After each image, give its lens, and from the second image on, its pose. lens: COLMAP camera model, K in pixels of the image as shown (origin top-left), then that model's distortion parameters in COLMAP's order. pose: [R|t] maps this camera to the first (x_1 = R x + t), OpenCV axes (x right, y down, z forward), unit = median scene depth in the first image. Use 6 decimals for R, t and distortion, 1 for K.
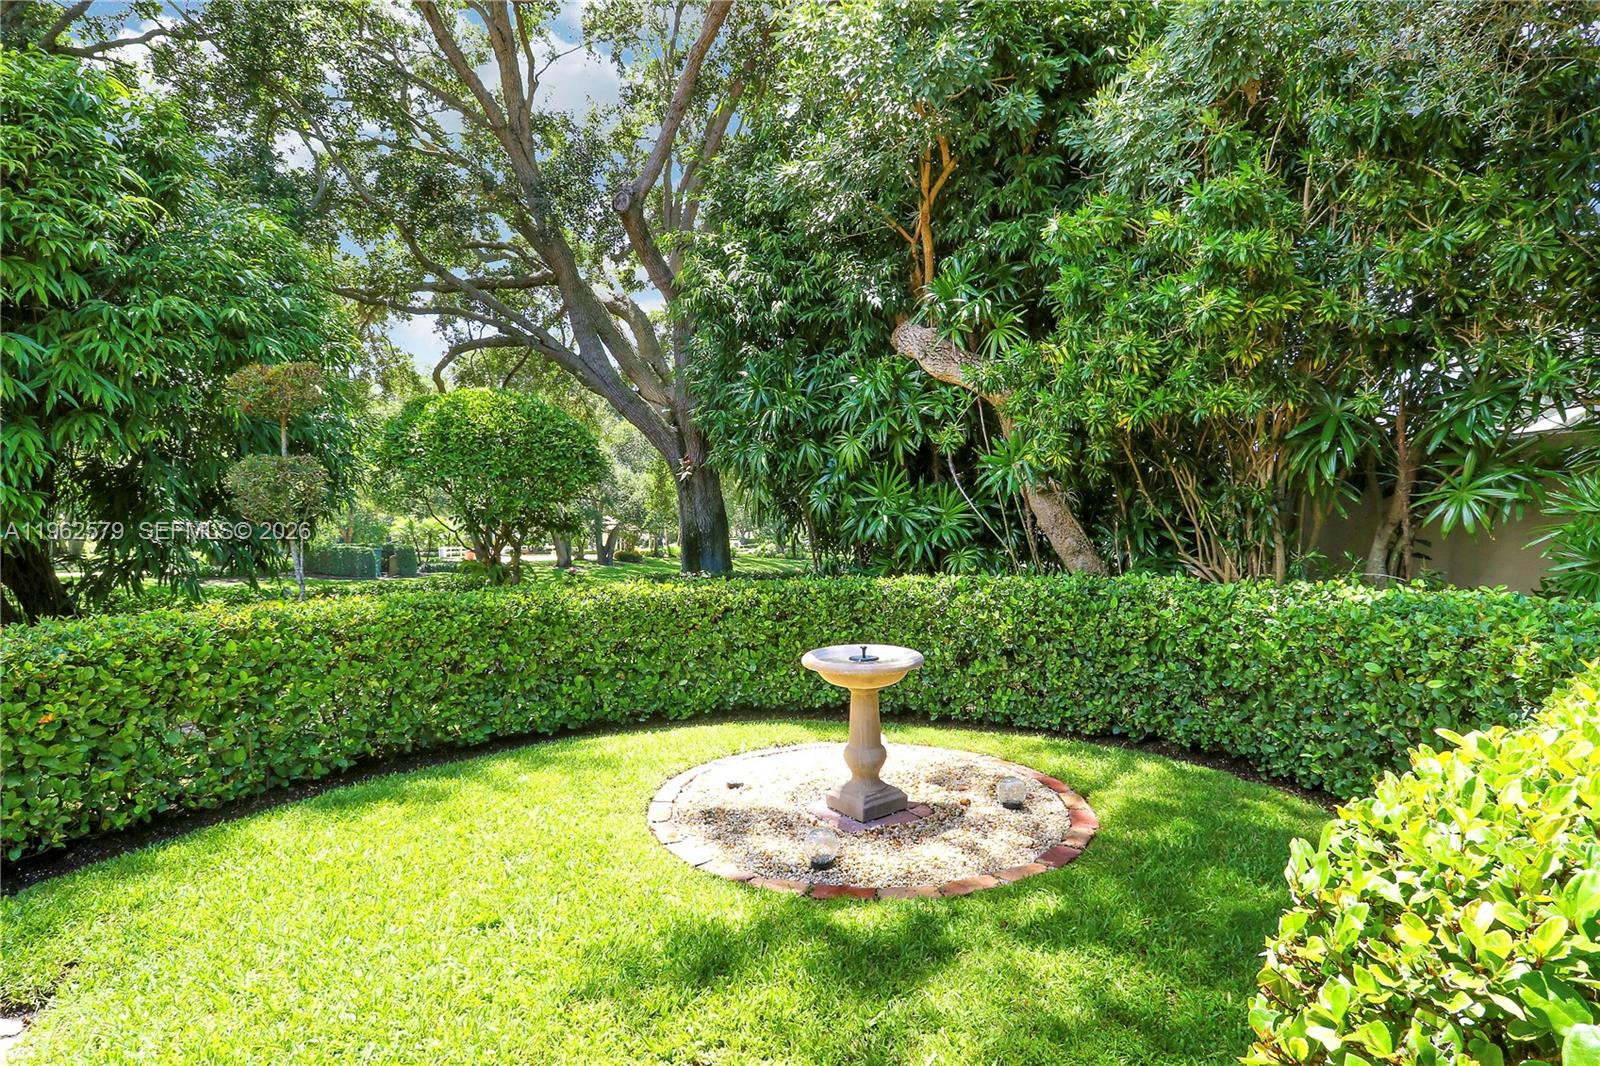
lens RADIAL K [[731.4, 0, 838.1], [0, 731.4, 527.0], [0, 0, 1]] dist [-0.021596, -0.001388]
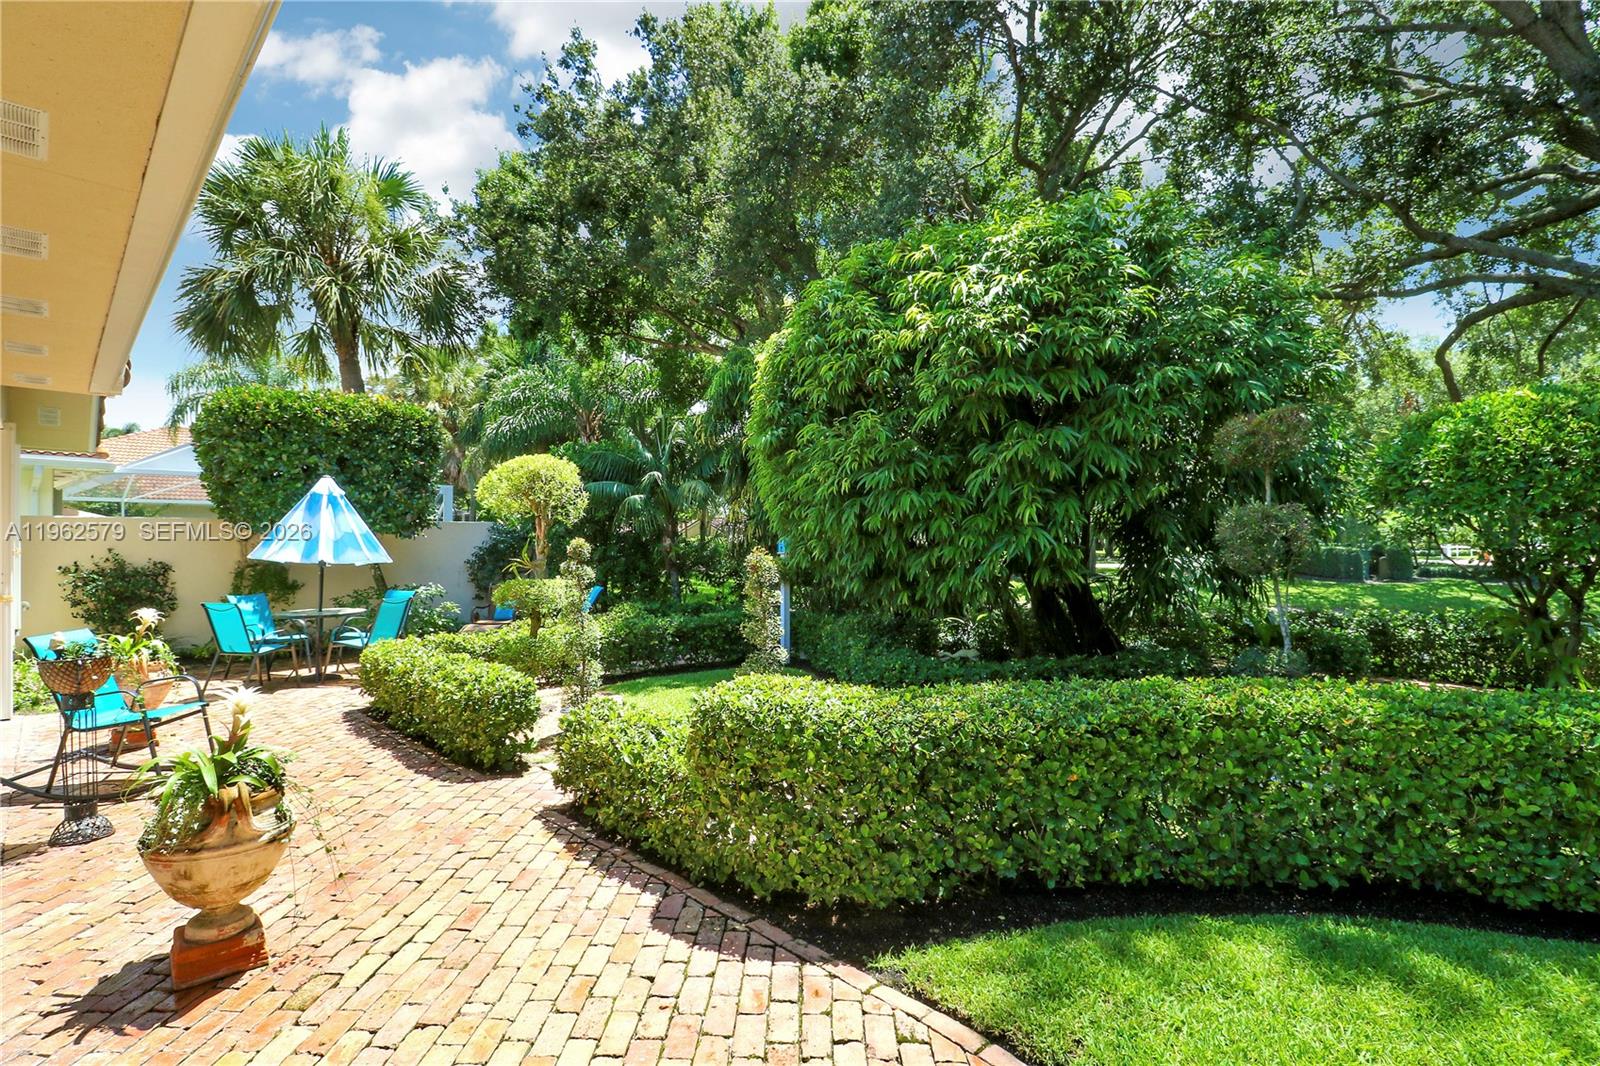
lens RADIAL K [[782.4, 0, 802.4], [0, 782.4, 522.1], [0, 0, 1]] dist [-0.000808, -0.009324]
pose [[0.368526, -0.015809, -0.929483, -0.046952], [-0.006797, 0.999783, -0.019700, -0.065000], [0.929593, 0.013578, 0.368339, 0.061692]]
